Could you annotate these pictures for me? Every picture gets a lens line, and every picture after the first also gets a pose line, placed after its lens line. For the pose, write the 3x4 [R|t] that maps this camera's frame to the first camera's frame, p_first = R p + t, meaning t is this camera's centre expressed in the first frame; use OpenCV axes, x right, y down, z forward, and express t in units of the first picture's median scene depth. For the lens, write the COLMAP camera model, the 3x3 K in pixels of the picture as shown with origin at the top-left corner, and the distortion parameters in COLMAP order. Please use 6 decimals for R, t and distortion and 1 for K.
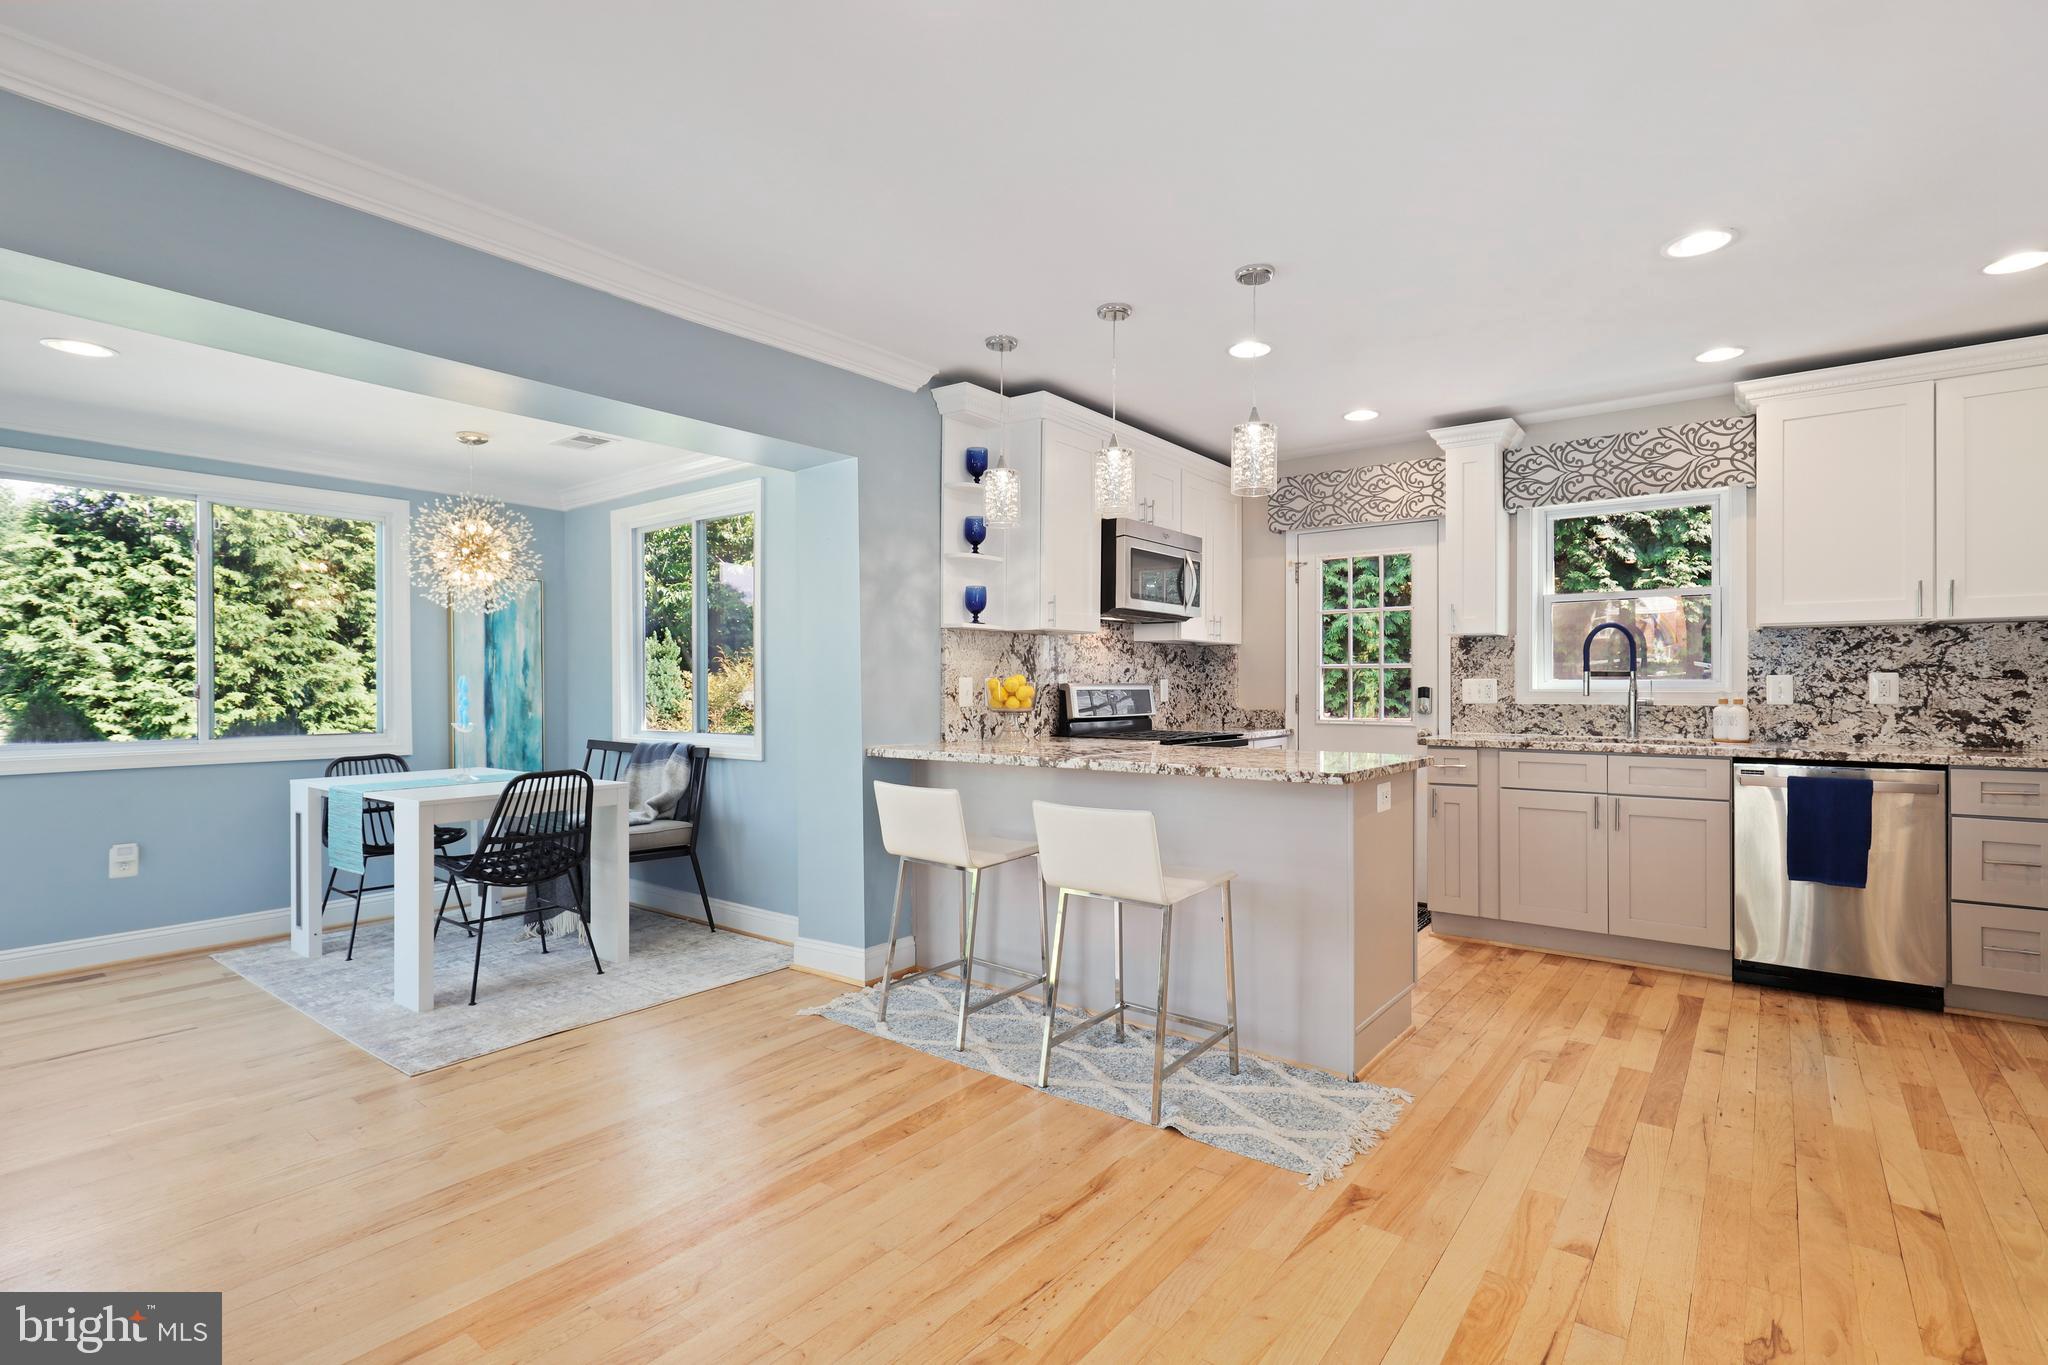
lens RADIAL K [[959.9, 0, 1026.5], [0, 959.9, 687.8], [0, 0, 1]] dist [-0.001467, 0.000351]
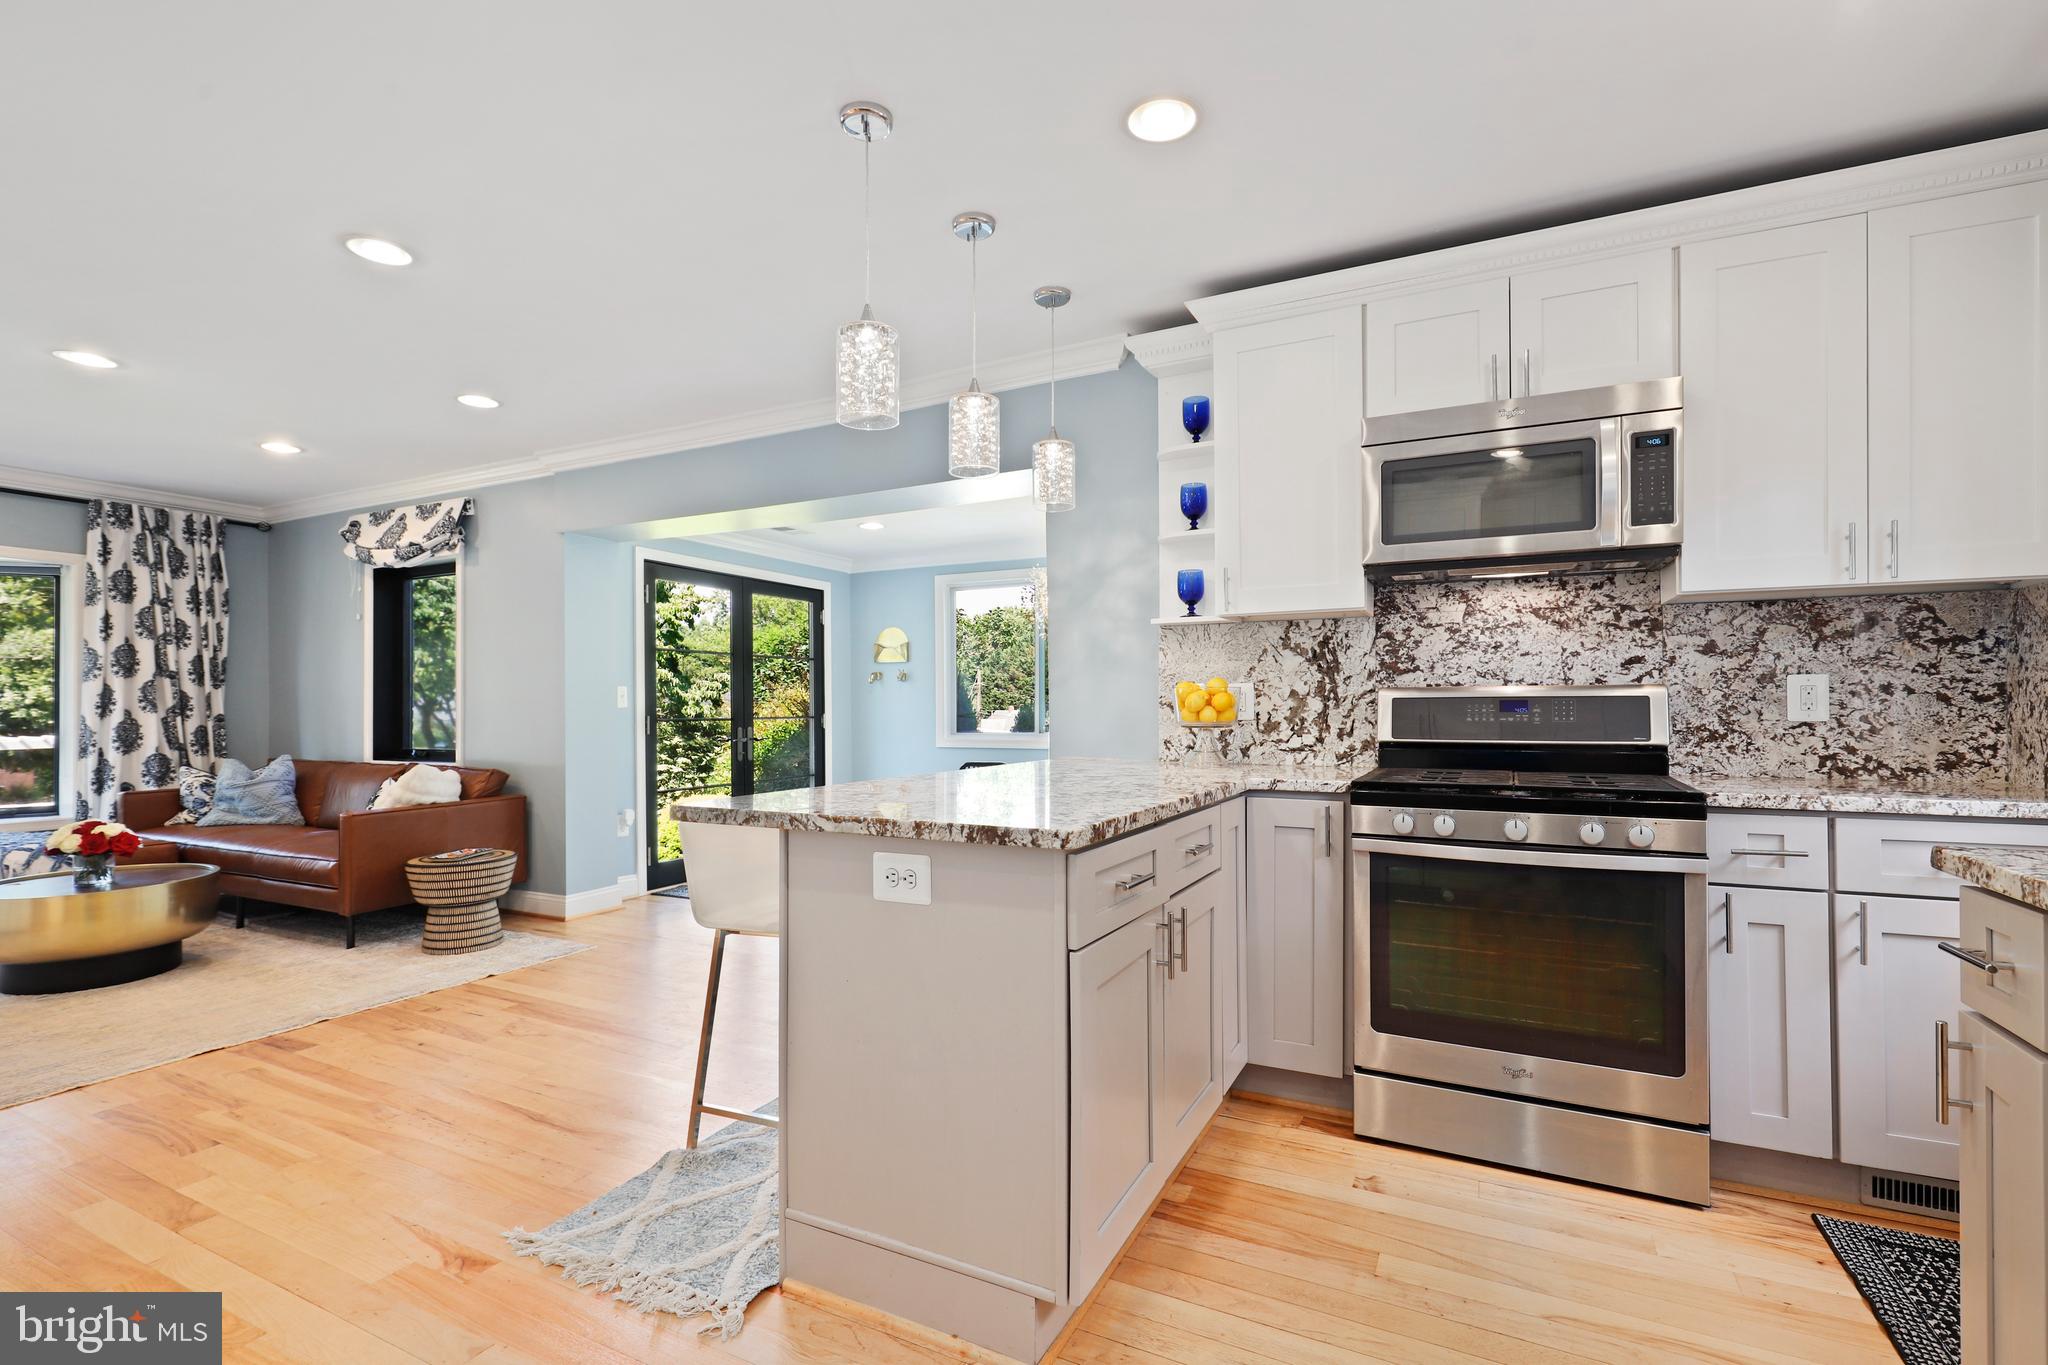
lens RADIAL K [[925.6, 0, 1019.3], [0, 925.6, 696.3], [0, 0, 1]] dist [0.001439, 0.000181]
pose [[0.191619, -0.010109, -0.981417, 0.681867], [0.002097, 0.999949, -0.009890, 0.007660], [0.981467, -0.000163, 0.191631, 0.704841]]
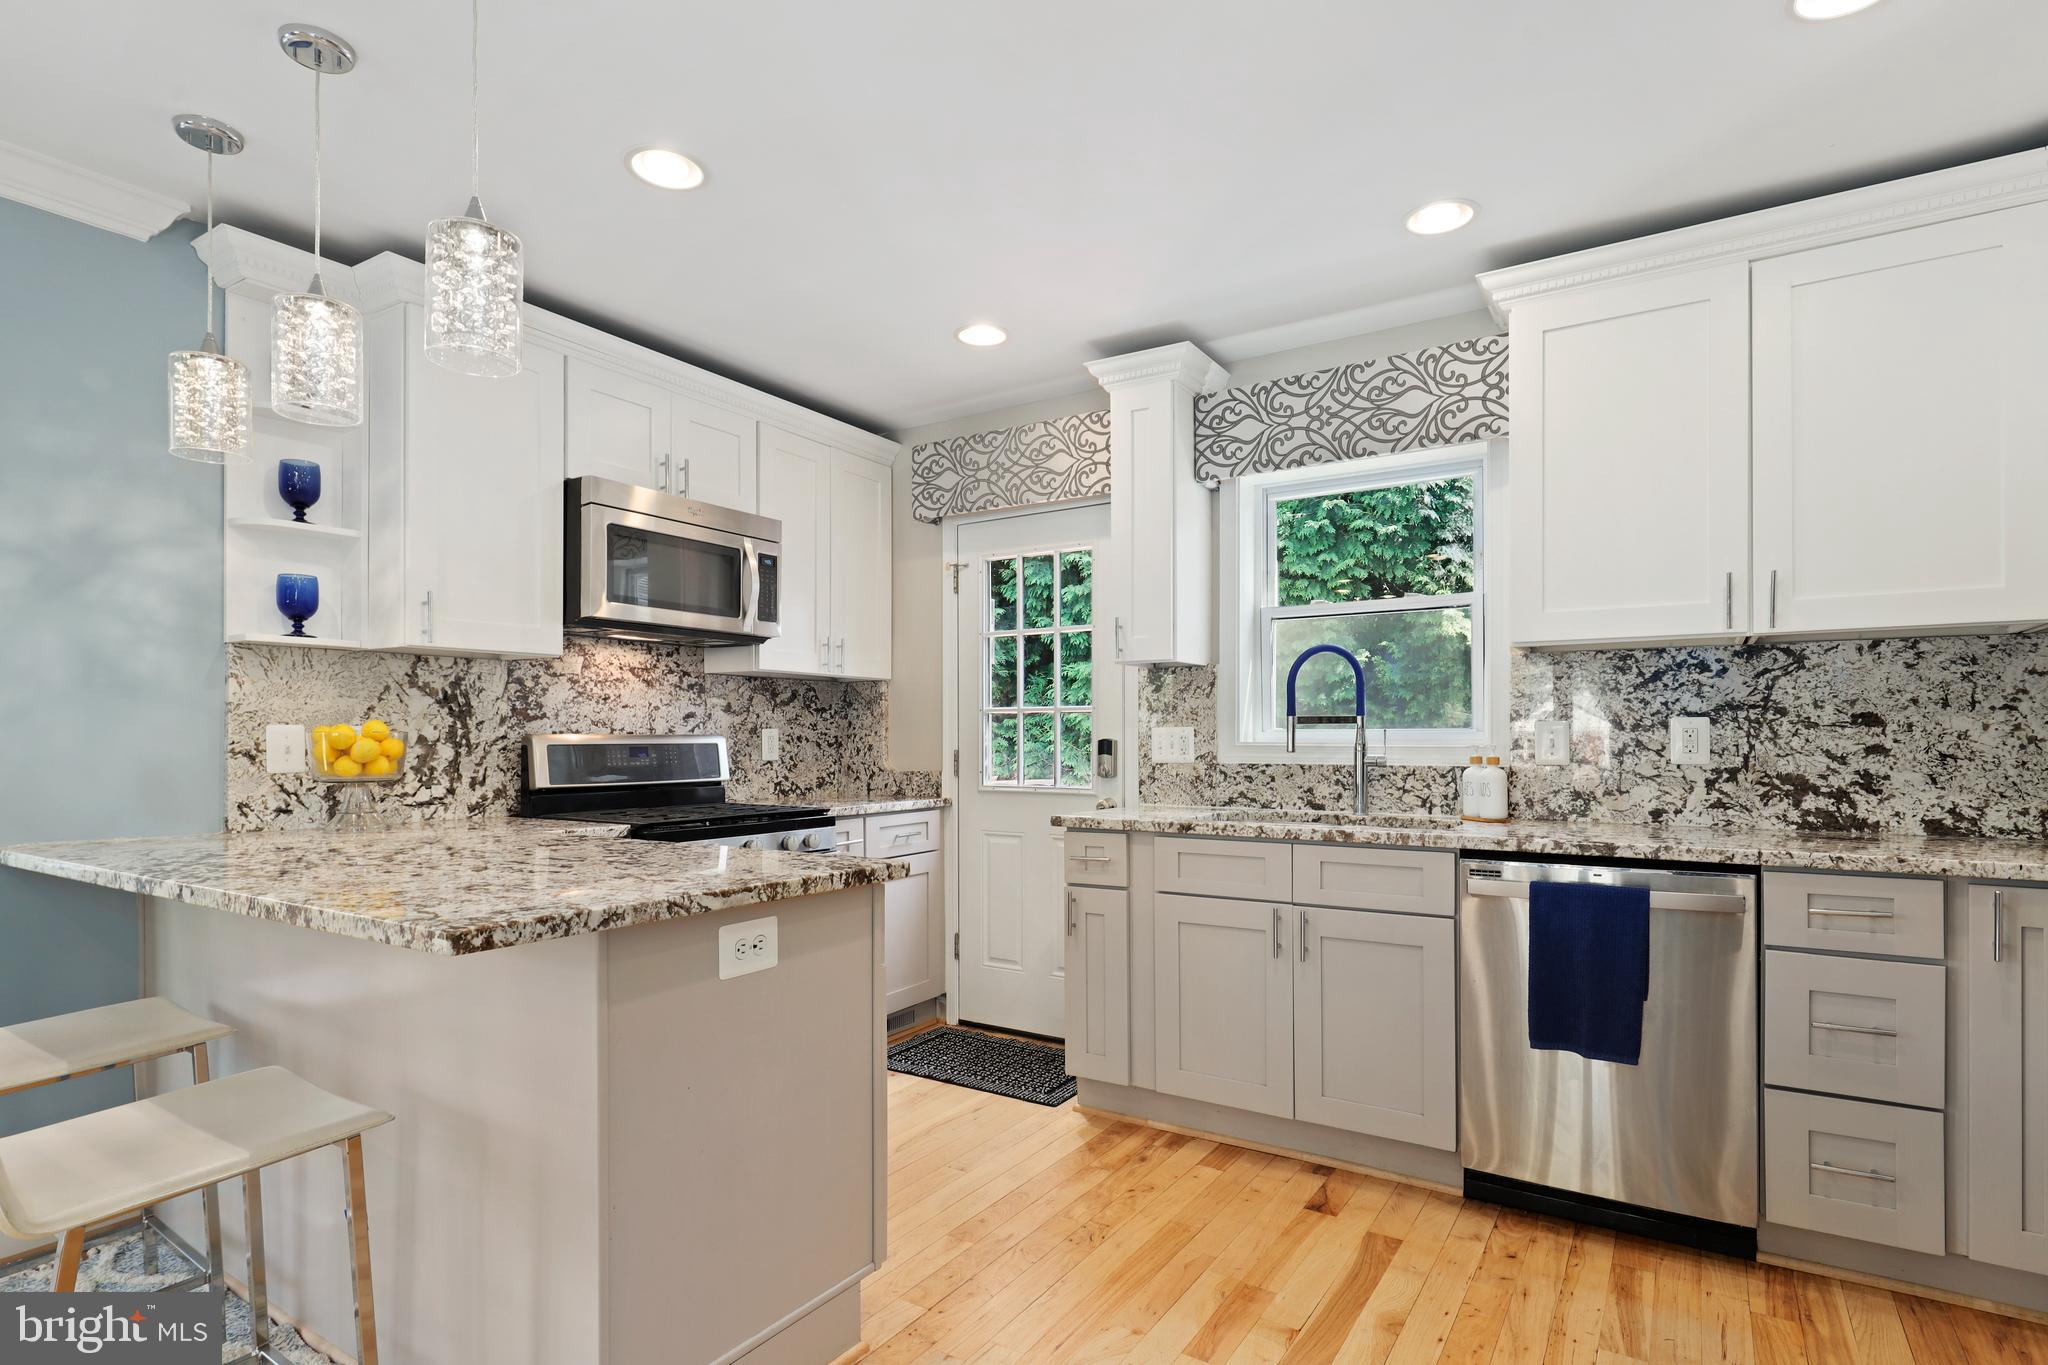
lens RADIAL K [[1030.9, 0, 1023.7], [0, 1030.9, 739.3], [0, 0, 1]] dist [0.001187, -0.000229]
pose [[0.996335, -0.001344, 0.085530, 0.349007], [0.001346, 0.999999, 0.000029, -0.001057], [-0.085530, 0.000087, 0.996336, 0.306093]]
